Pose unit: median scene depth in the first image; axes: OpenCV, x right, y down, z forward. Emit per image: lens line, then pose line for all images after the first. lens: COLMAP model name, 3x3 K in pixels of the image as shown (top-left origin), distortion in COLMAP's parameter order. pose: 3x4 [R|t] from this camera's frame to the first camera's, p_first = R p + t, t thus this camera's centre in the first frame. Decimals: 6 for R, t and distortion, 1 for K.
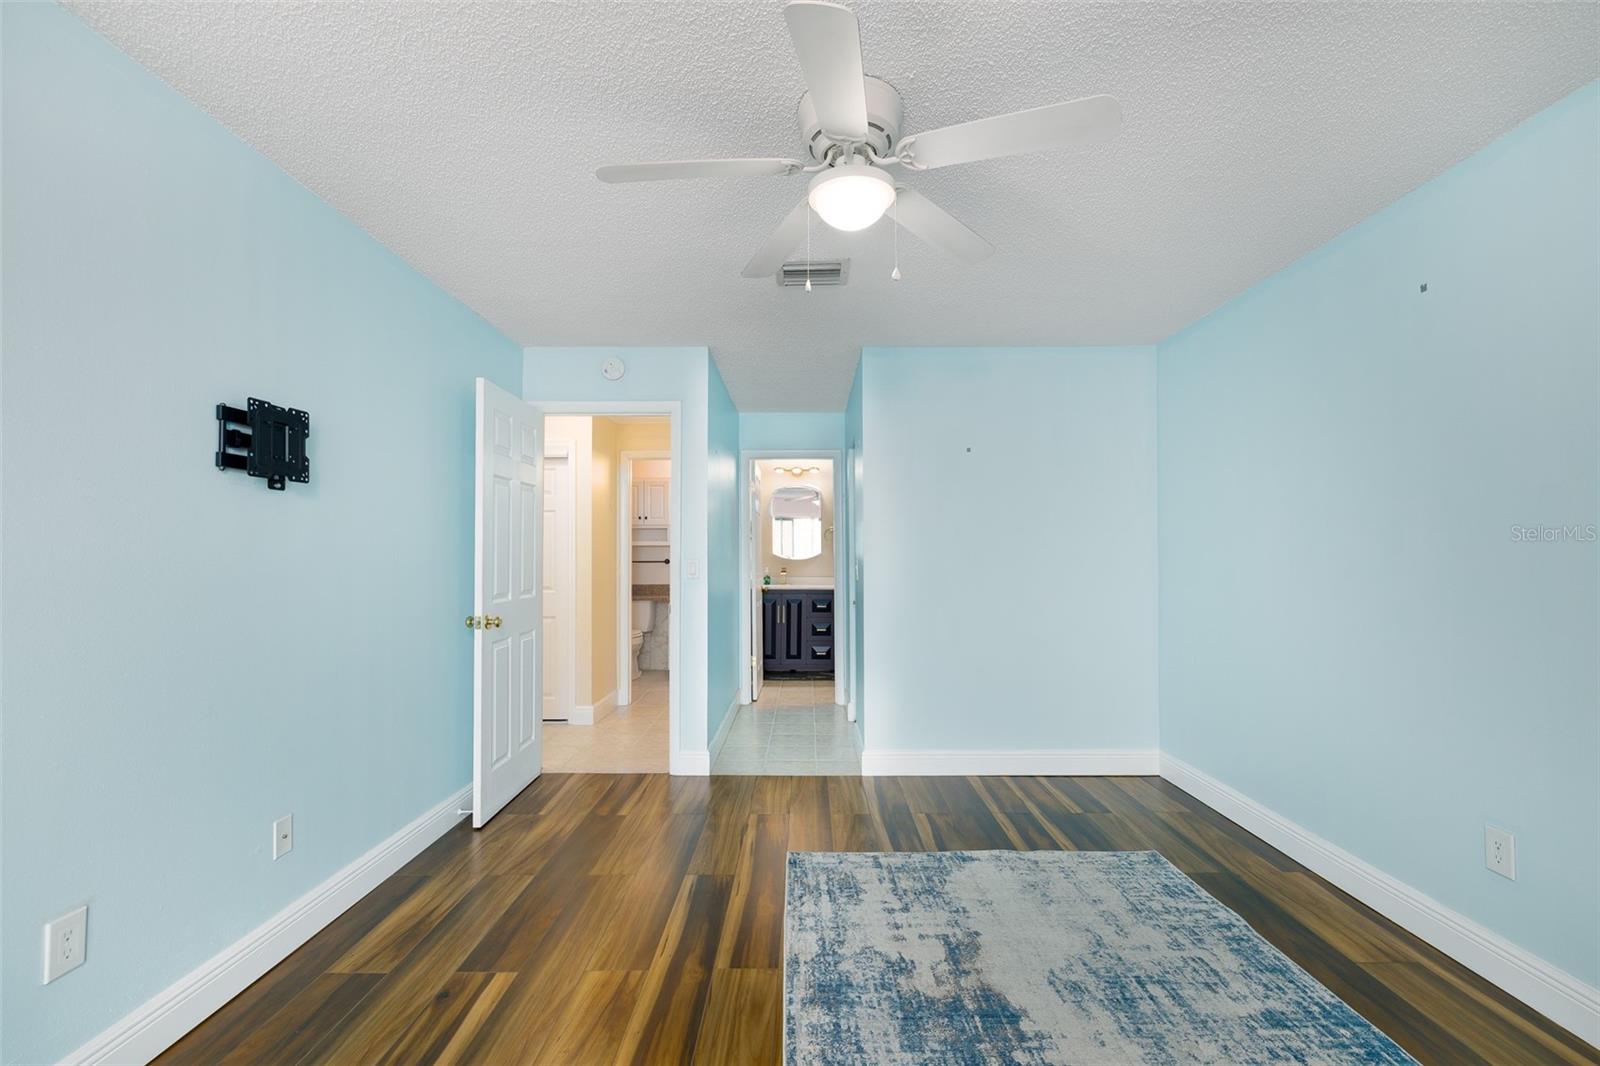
lens RADIAL K [[674.0, 0, 795.1], [0, 674.0, 532.8], [0, 0, 1]] dist [0.003188, -0.000044]
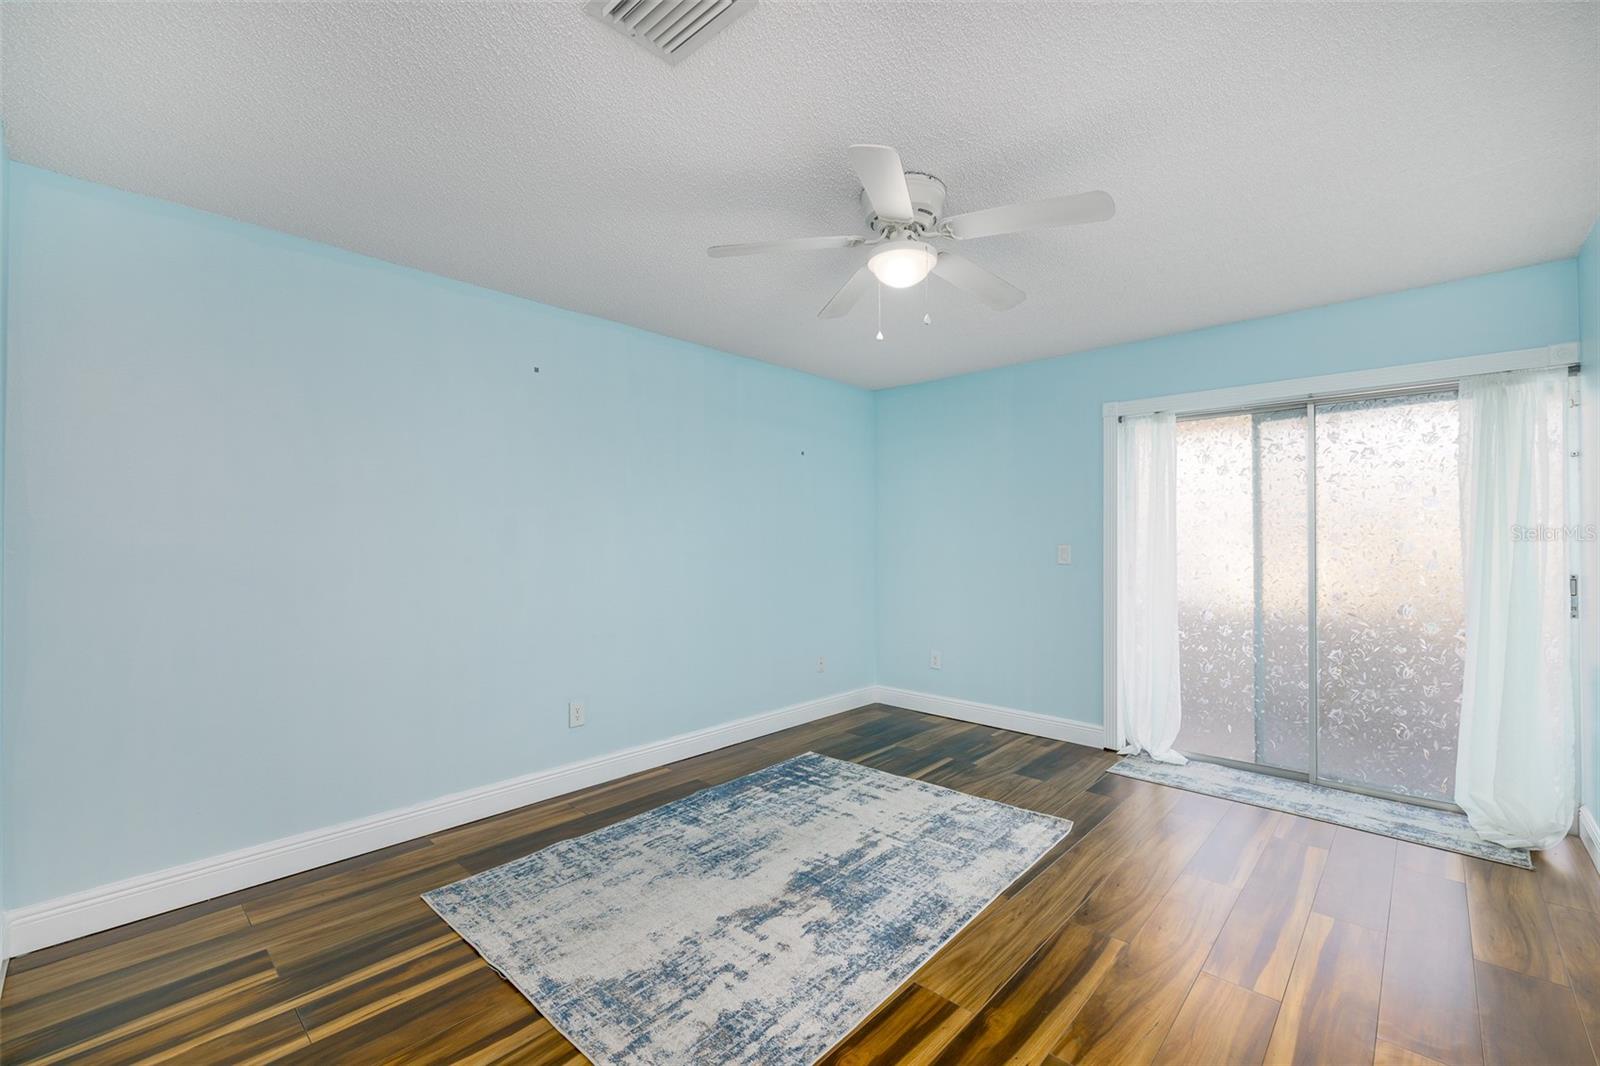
lens RADIAL K [[674.0, 0, 795.1], [0, 674.0, 532.8], [0, 0, 1]] dist [0.003188, -0.000044]
pose [[-0.738173, 0.013041, 0.674485, -0.534514], [-0.017765, 0.999091, -0.038761, 0.049990], [-0.674378, -0.040595, -0.737270, 1.780874]]
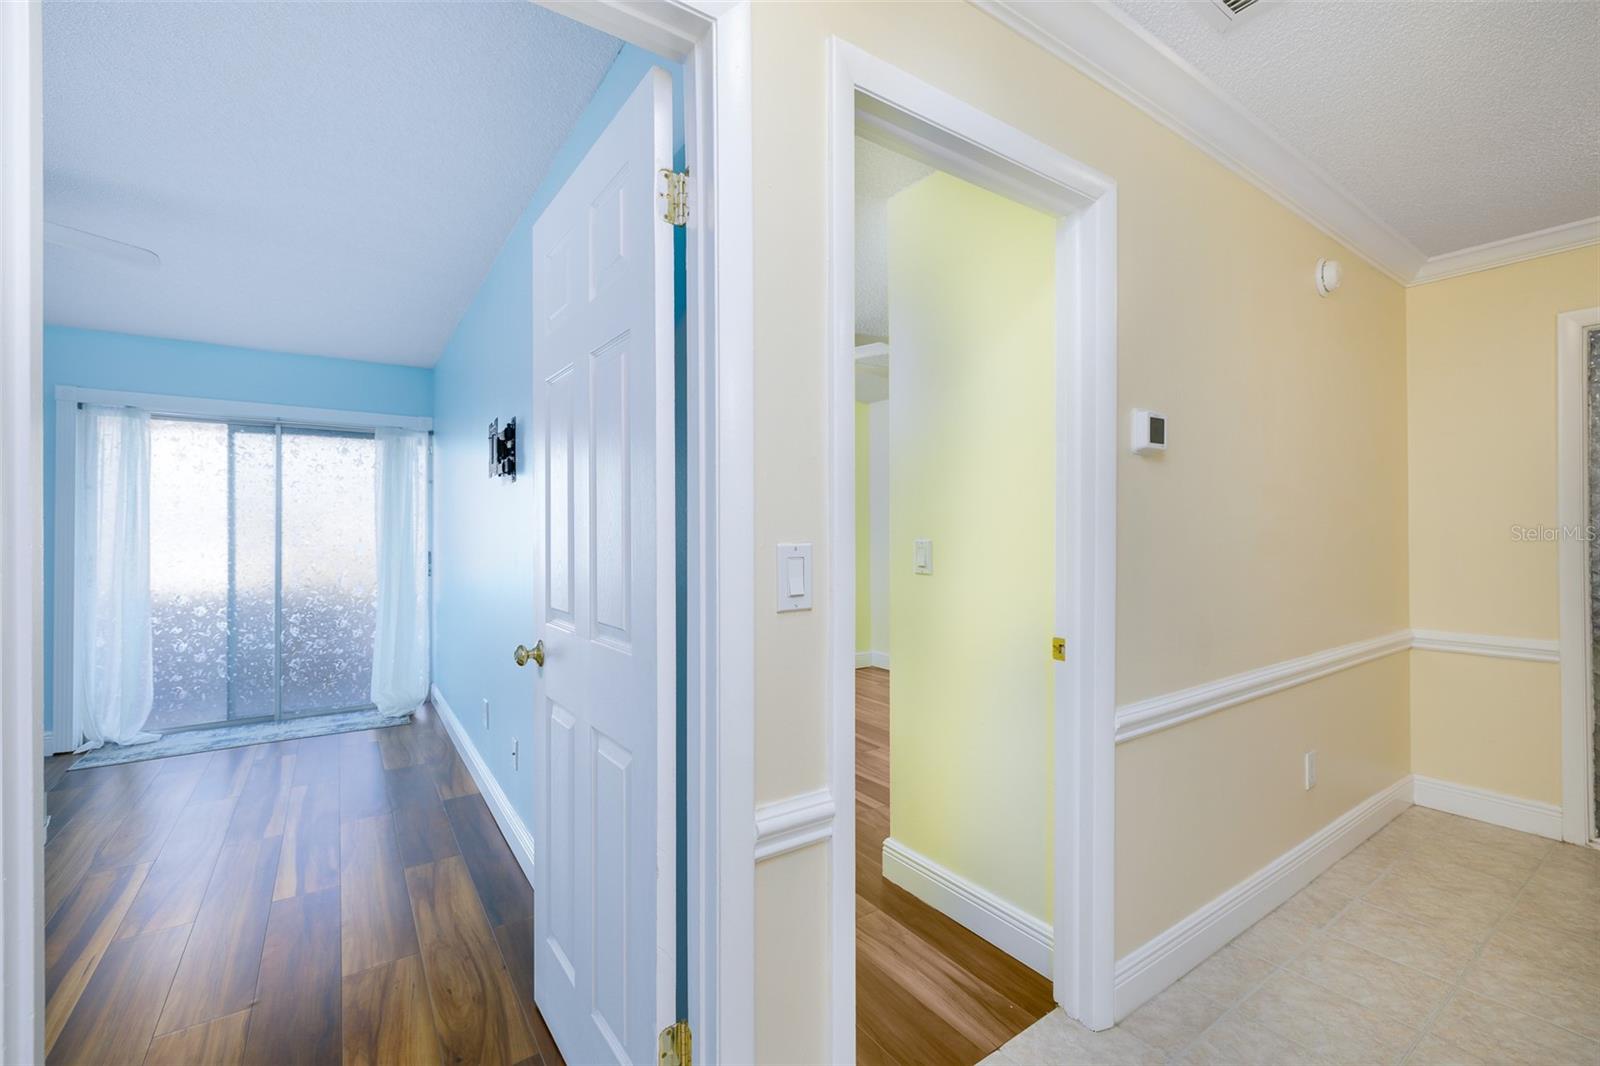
lens RADIAL K [[674.0, 0, 795.1], [0, 674.0, 532.8], [0, 0, 1]] dist [0.003188, -0.000044]
pose [[-0.819397, 0.007281, -0.573181, -0.467788], [0.024396, 0.999456, -0.022180, 0.073029], [0.572707, -0.032158, -0.819129, 2.377039]]
